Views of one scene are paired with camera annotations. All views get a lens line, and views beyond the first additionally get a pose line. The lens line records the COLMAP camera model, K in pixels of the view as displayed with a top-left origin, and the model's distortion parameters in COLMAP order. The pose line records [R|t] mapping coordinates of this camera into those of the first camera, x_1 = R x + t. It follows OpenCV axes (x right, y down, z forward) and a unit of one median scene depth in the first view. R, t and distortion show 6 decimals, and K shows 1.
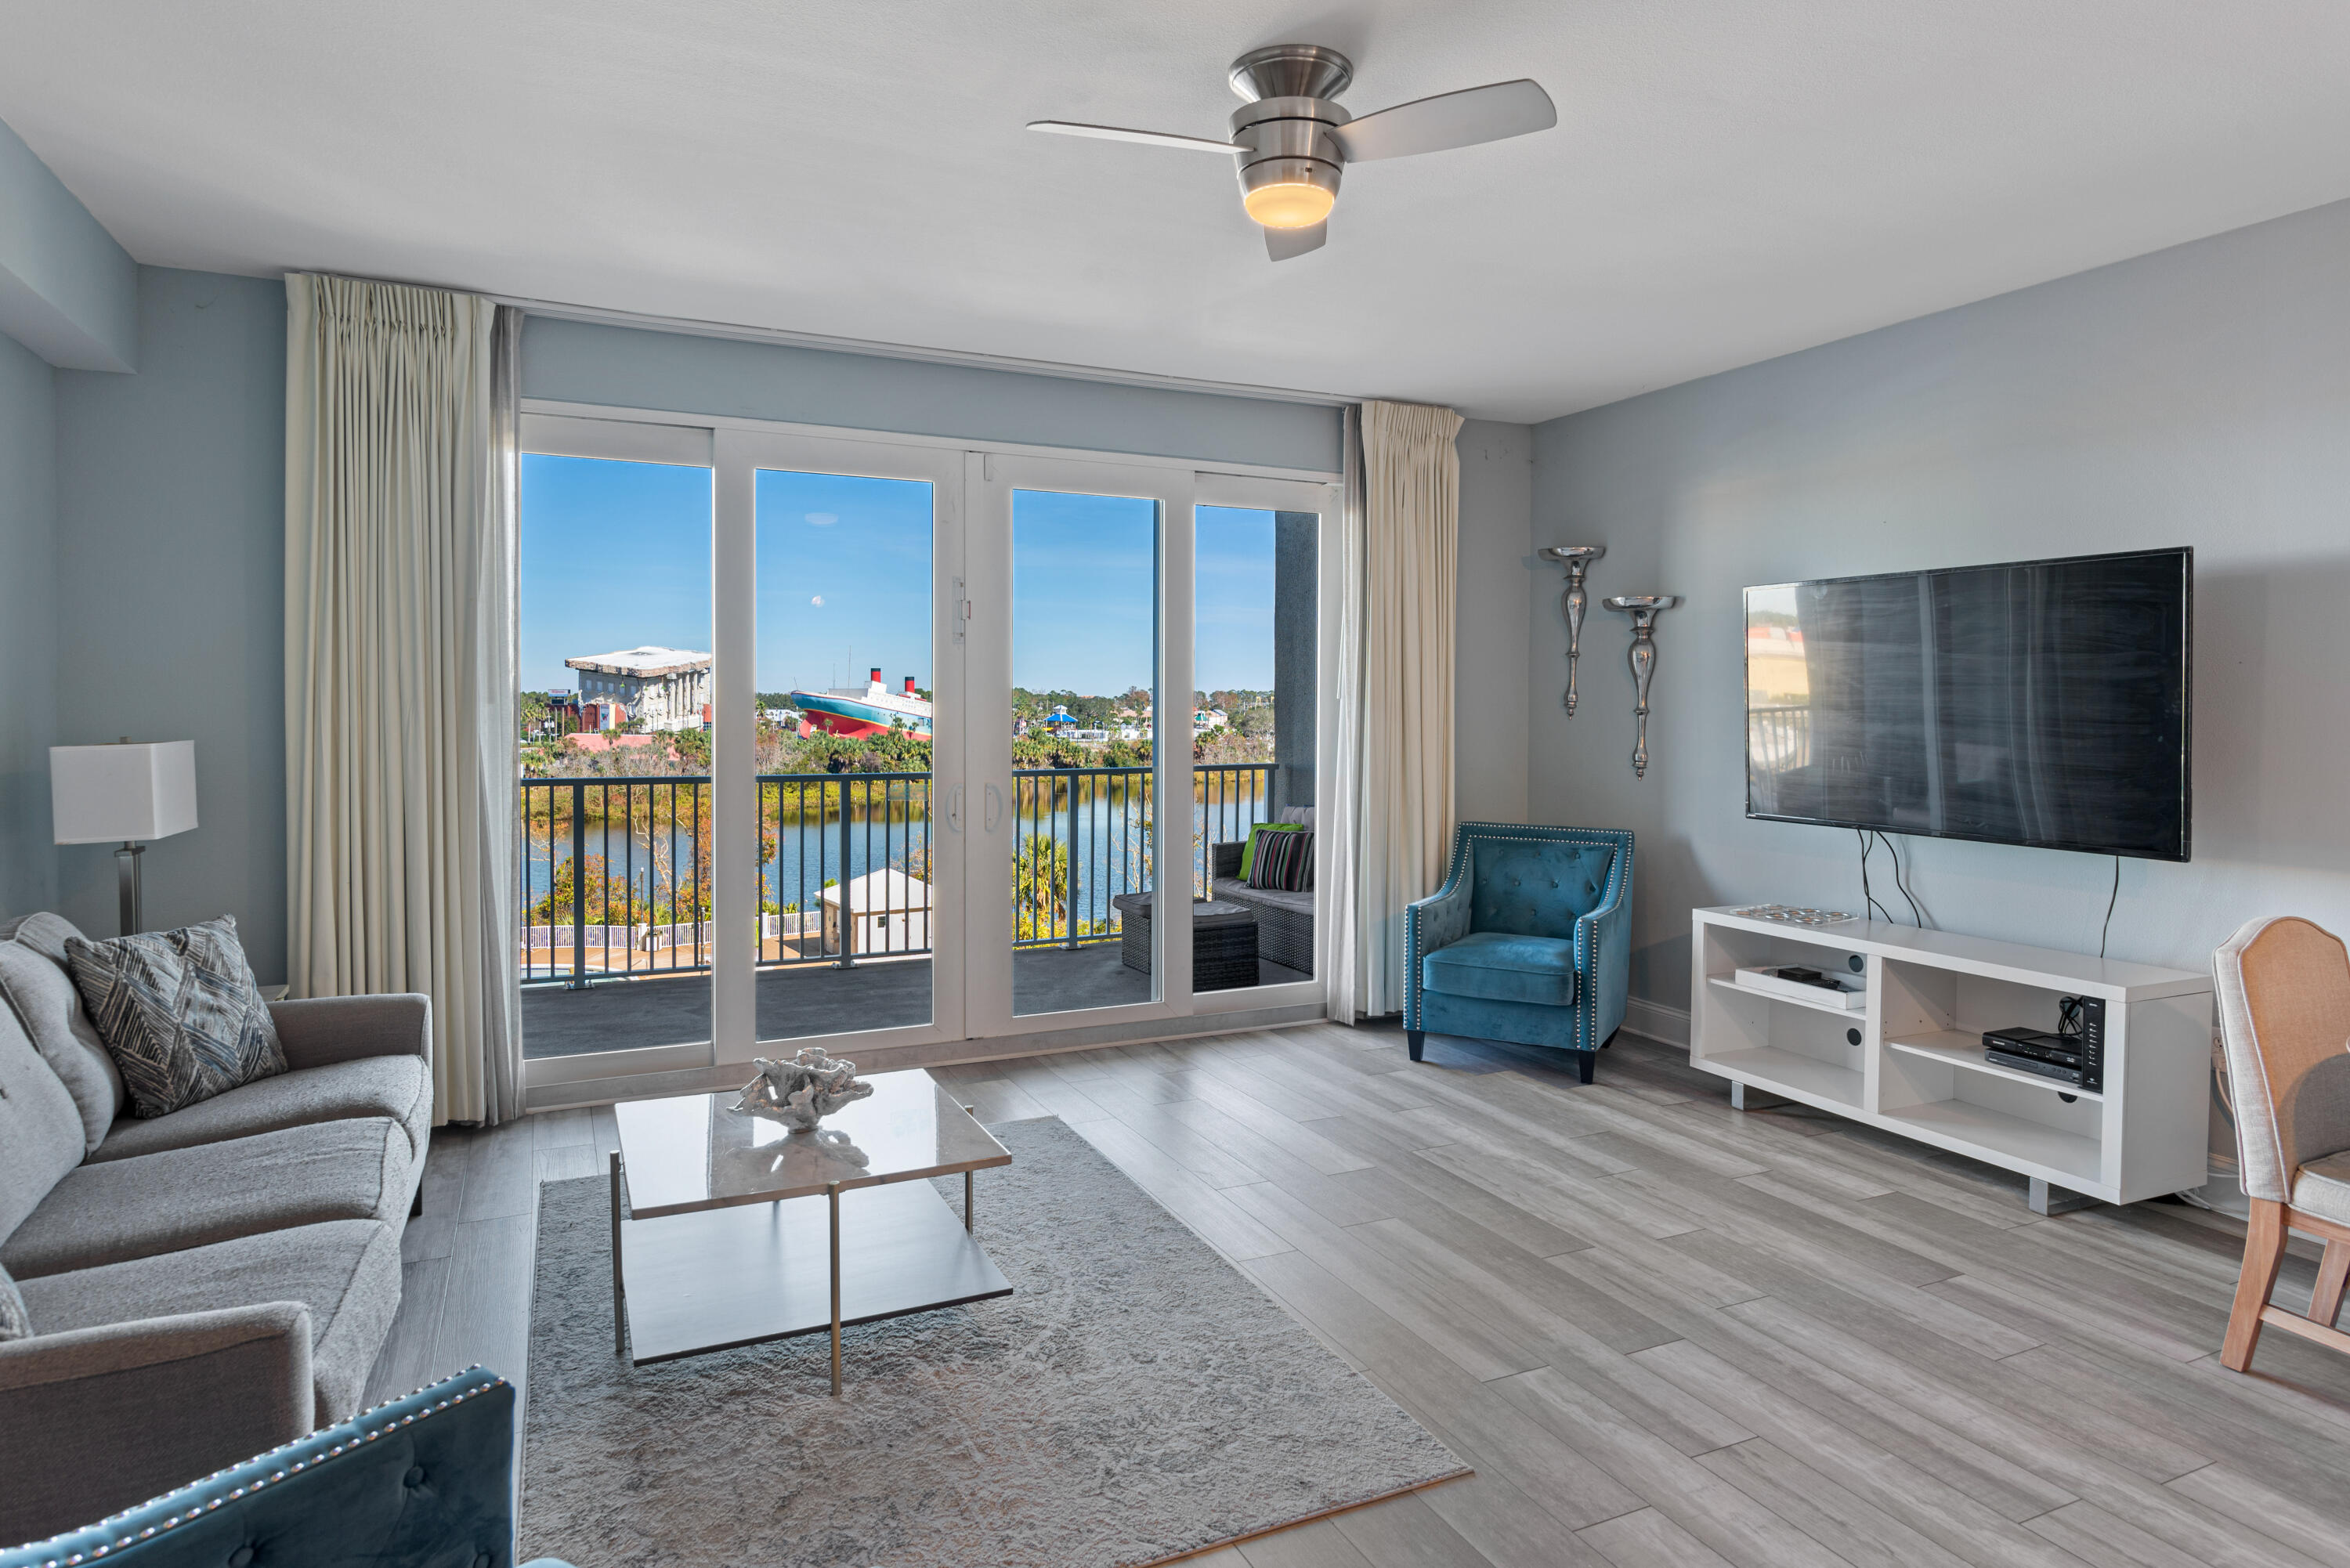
lens RADIAL K [[1338.5, 0, 1190.3], [0, 1338.5, 742.5], [0, 0, 1]] dist [0.001733, -0.000480]
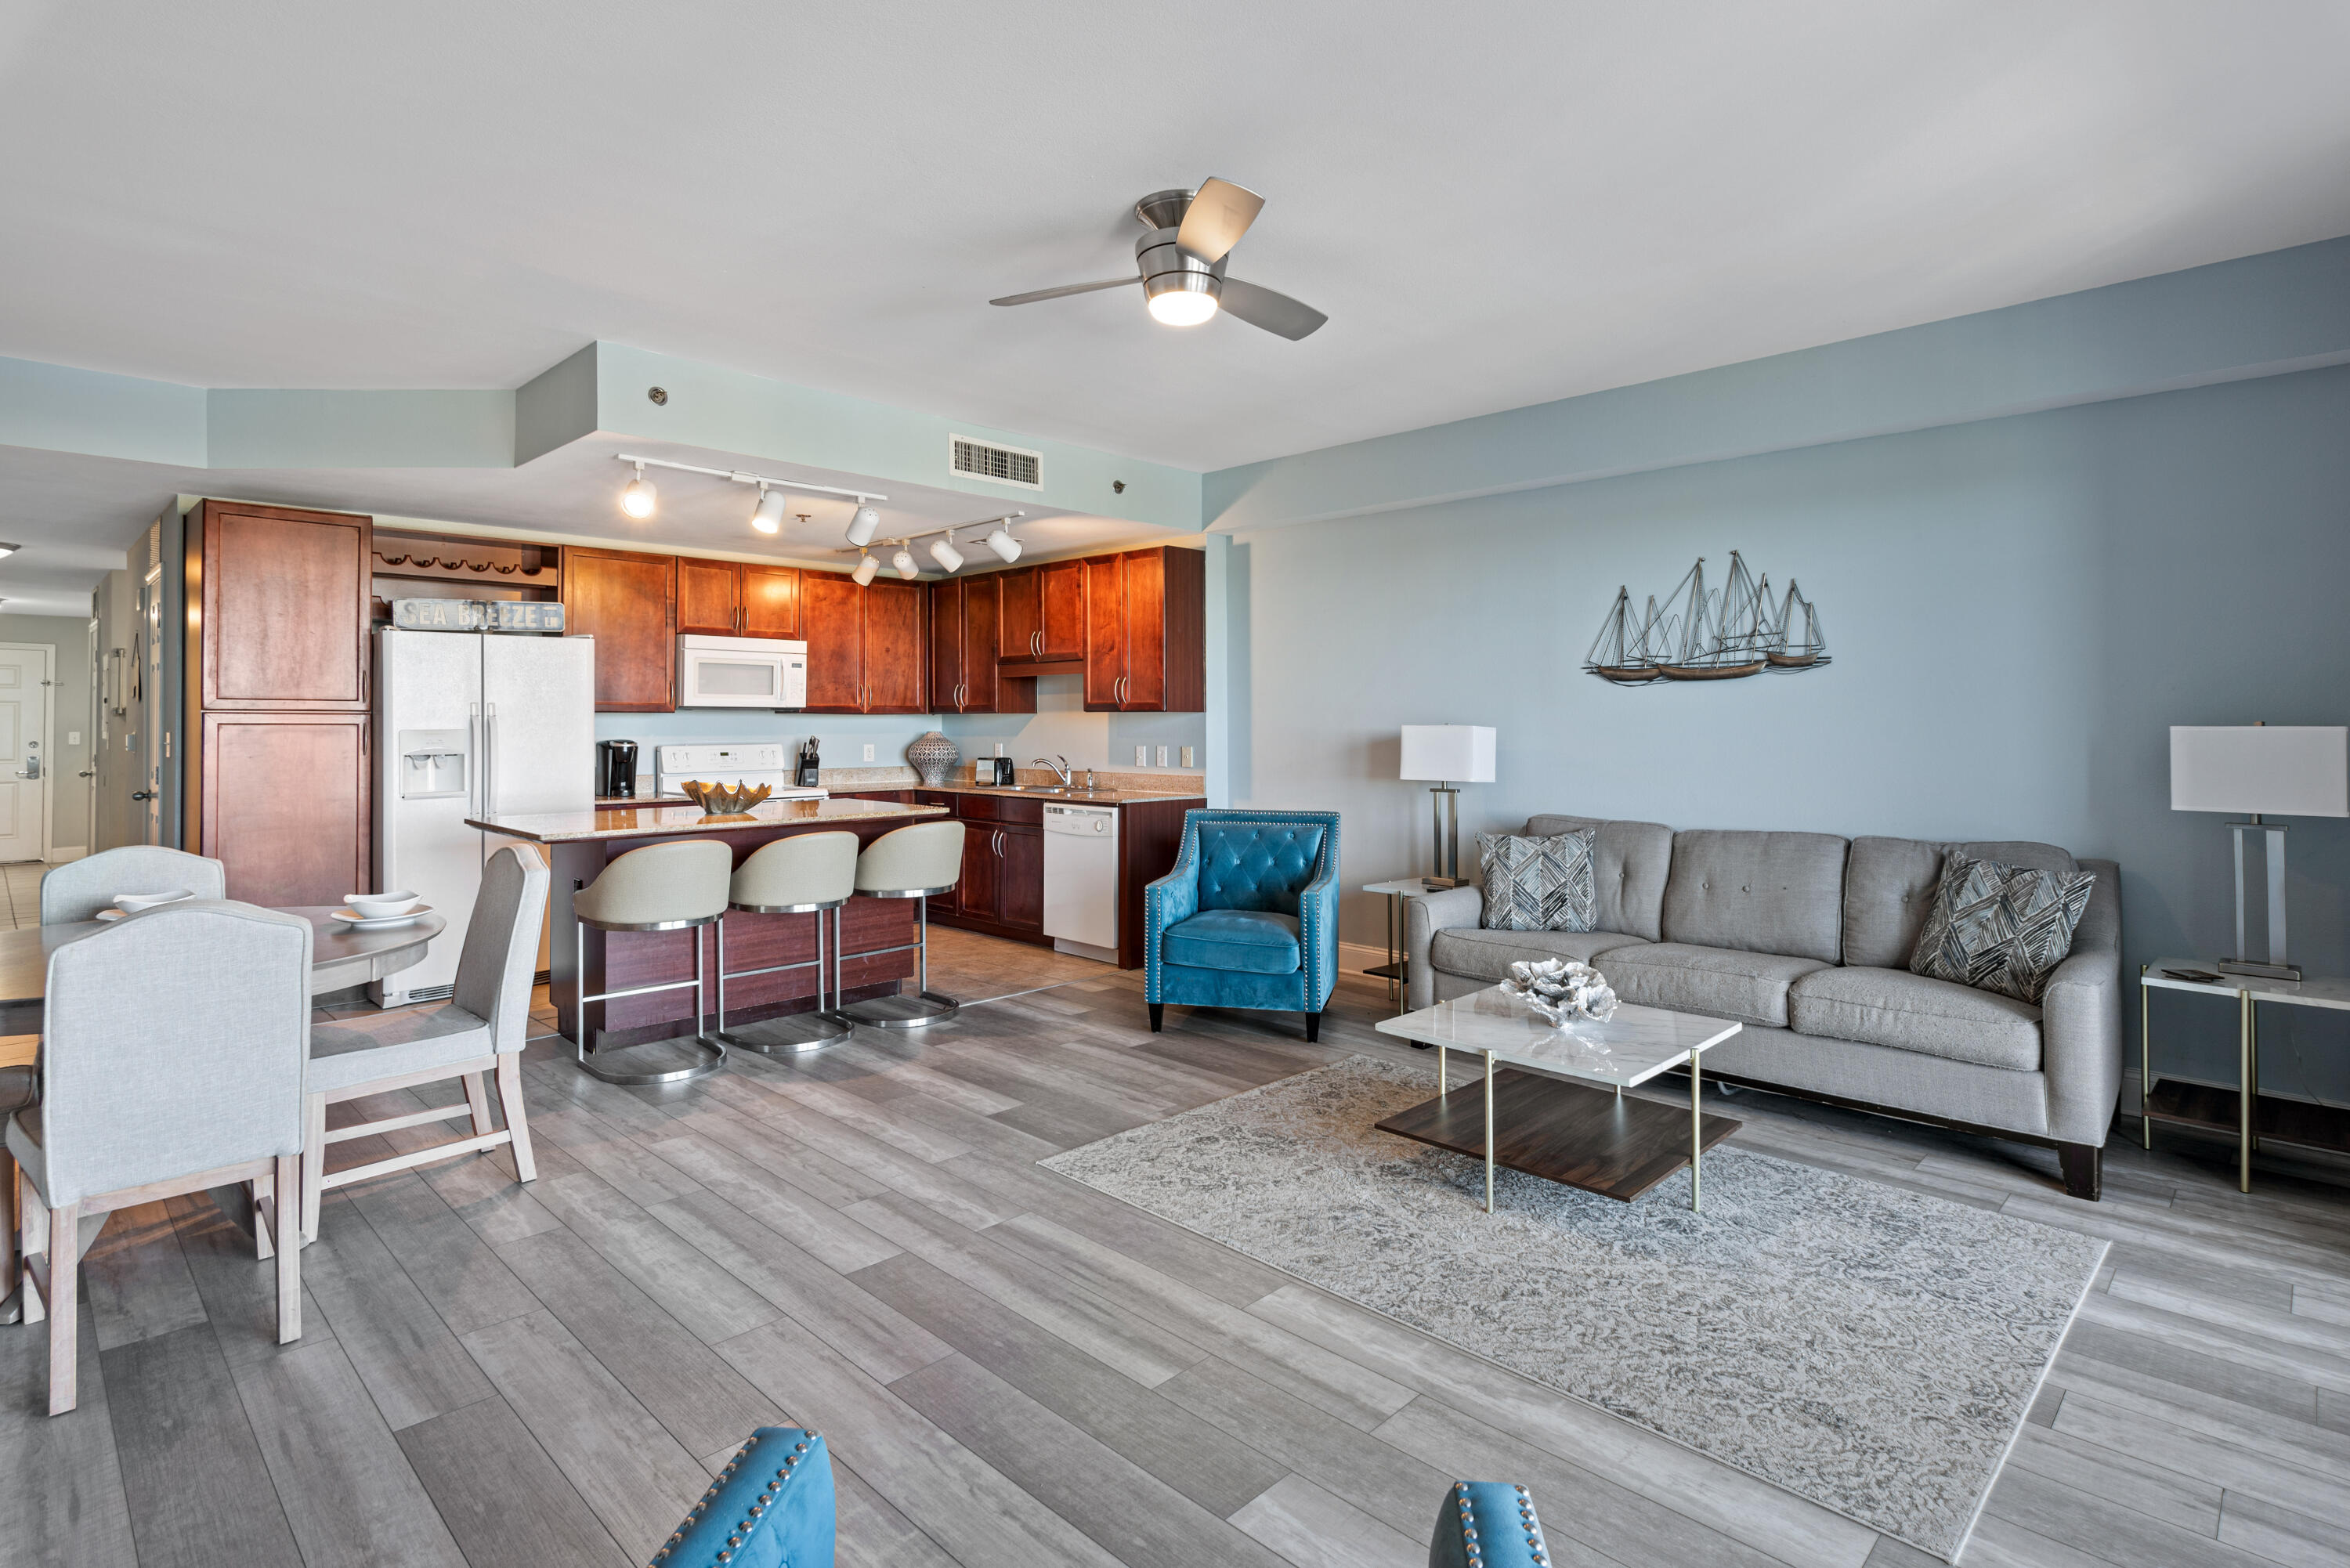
lens RADIAL K [[1176.9, 0, 1186.8], [0, 1176.9, 706.2], [0, 0, 1]] dist [0.005919, 0.000601]
pose [[-0.939724, -0.006661, -0.341869, 0.297996], [-0.011118, 0.999877, 0.011079, -0.014920], [0.341753, 0.014212, -0.939682, 1.344801]]
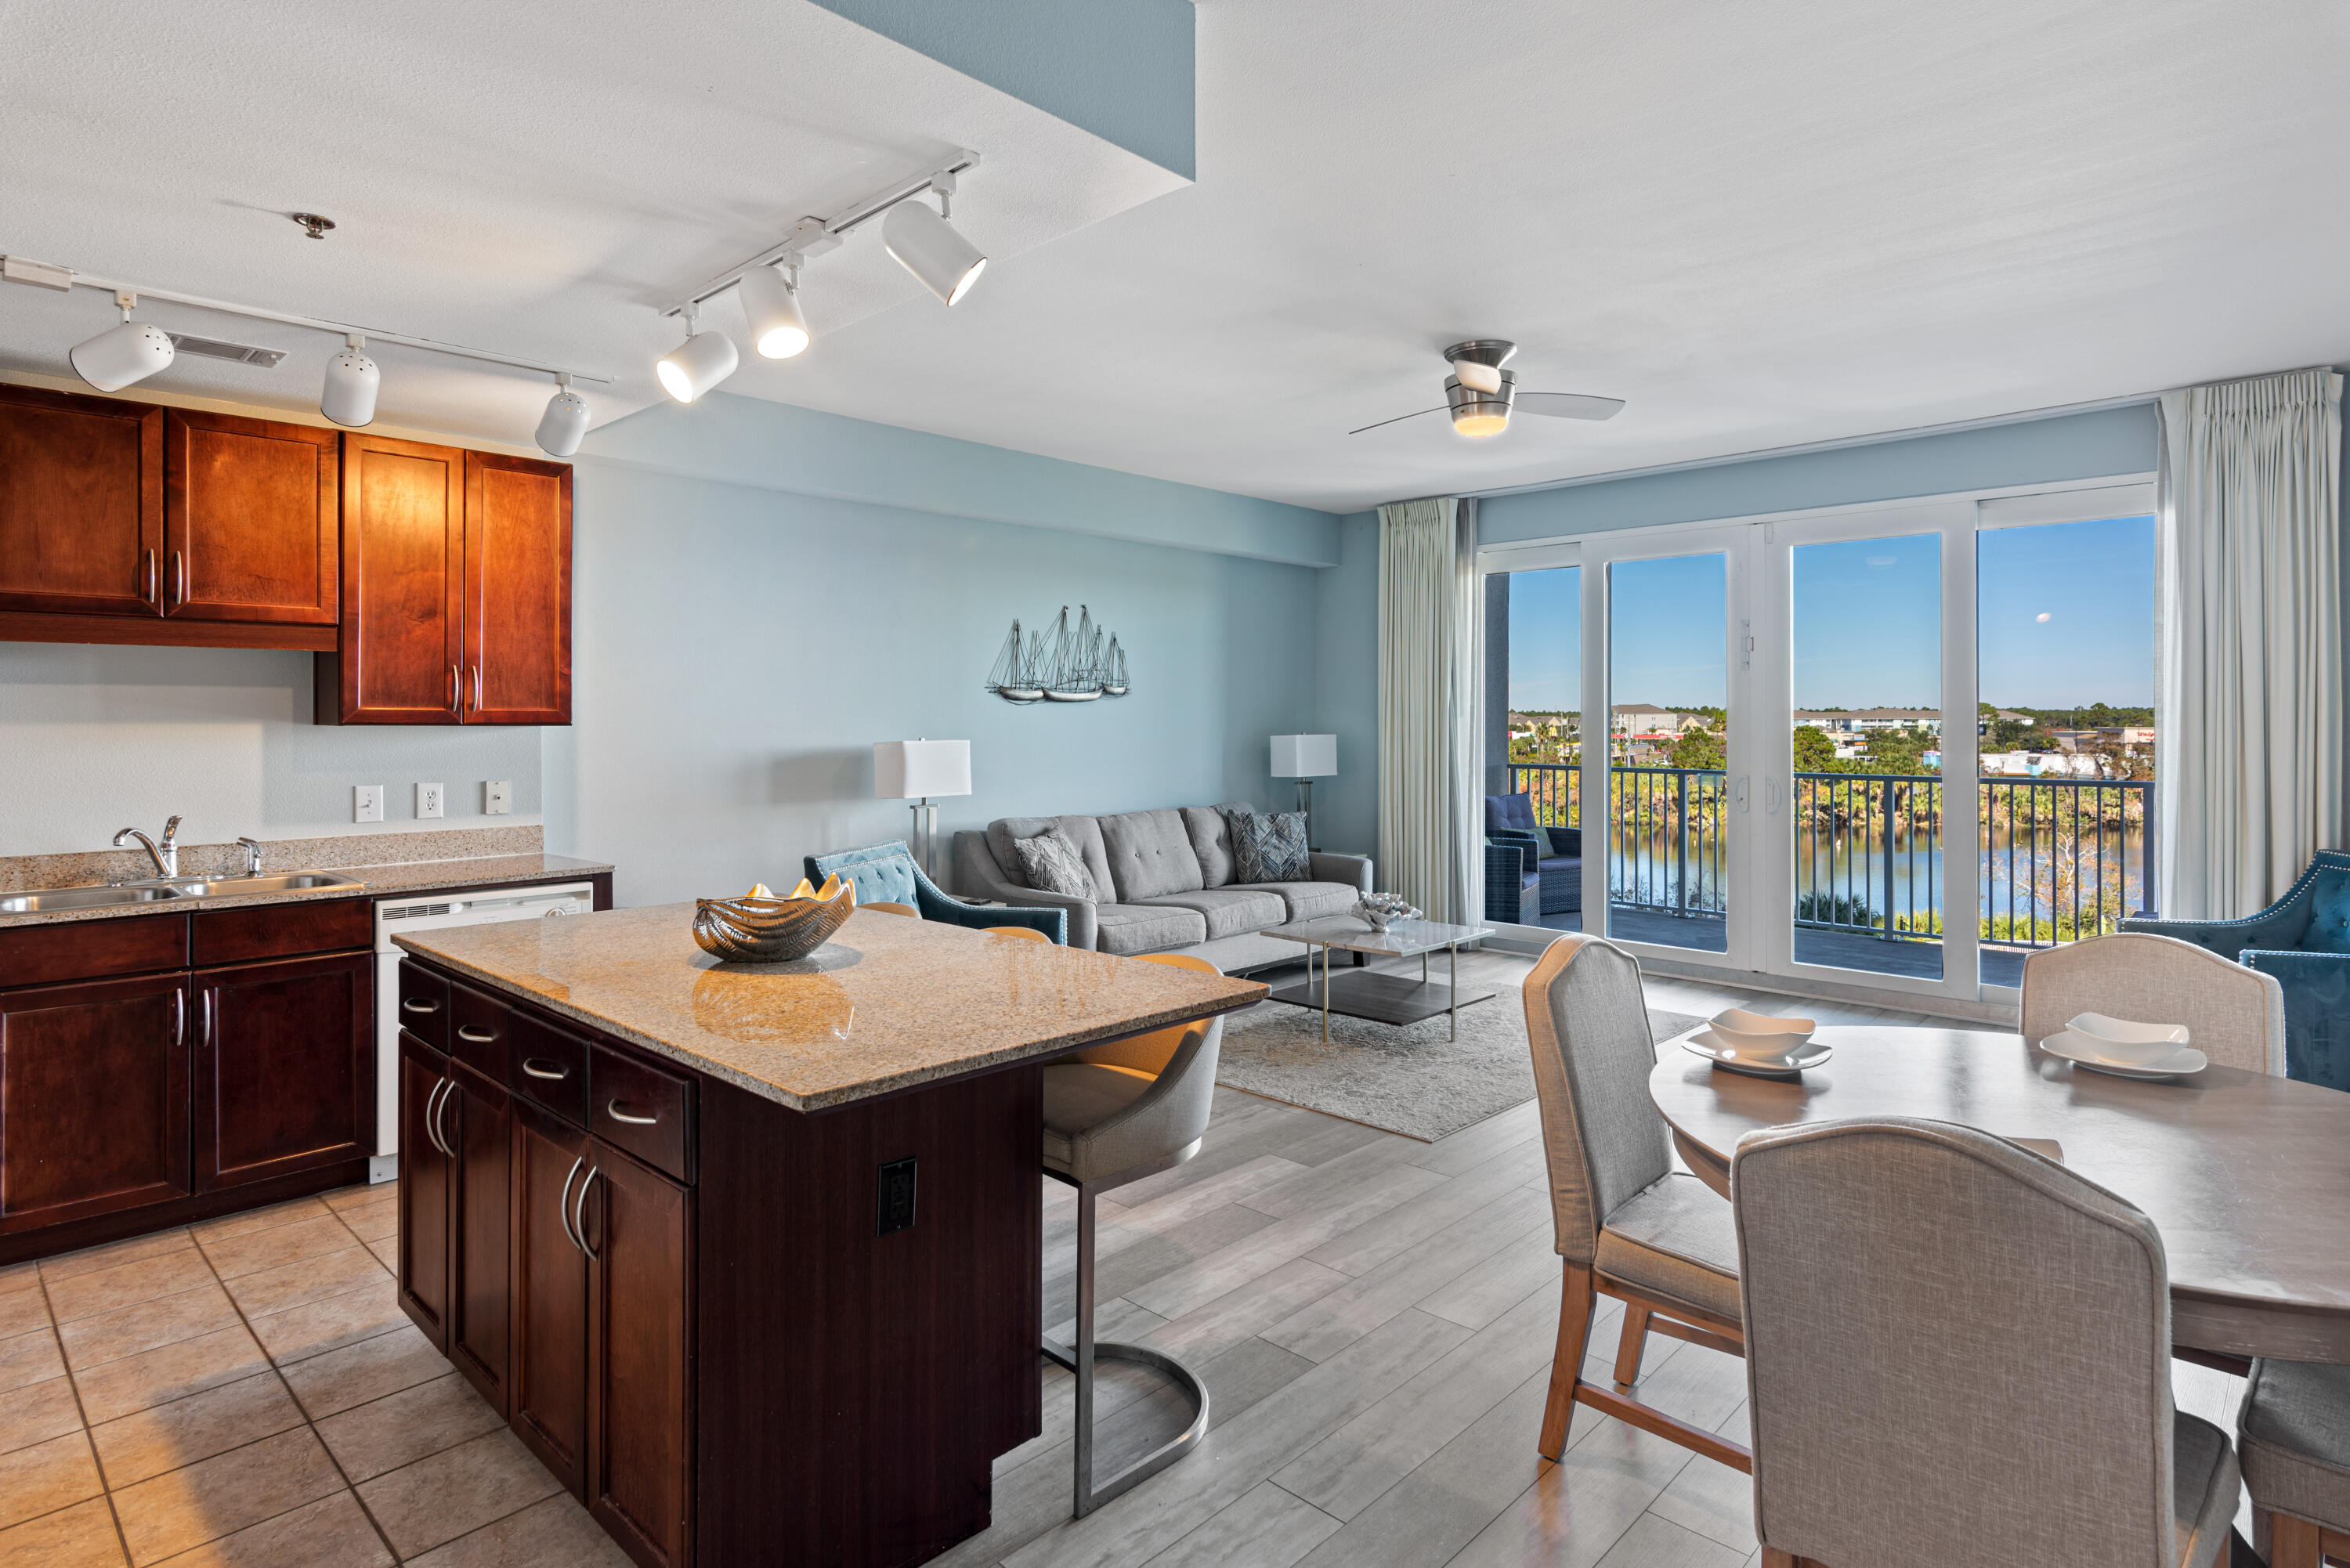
lens RADIAL K [[1241.8, 0, 1183.0], [0, 1241.8, 730.7], [0, 0, 1]] dist [-0.000256, -0.000264]
pose [[0.355898, 0.004713, -0.934513, 0.920555], [-0.023610, 0.999713, -0.003950, 0.005039], [0.934226, 0.023470, 0.355908, 0.049824]]
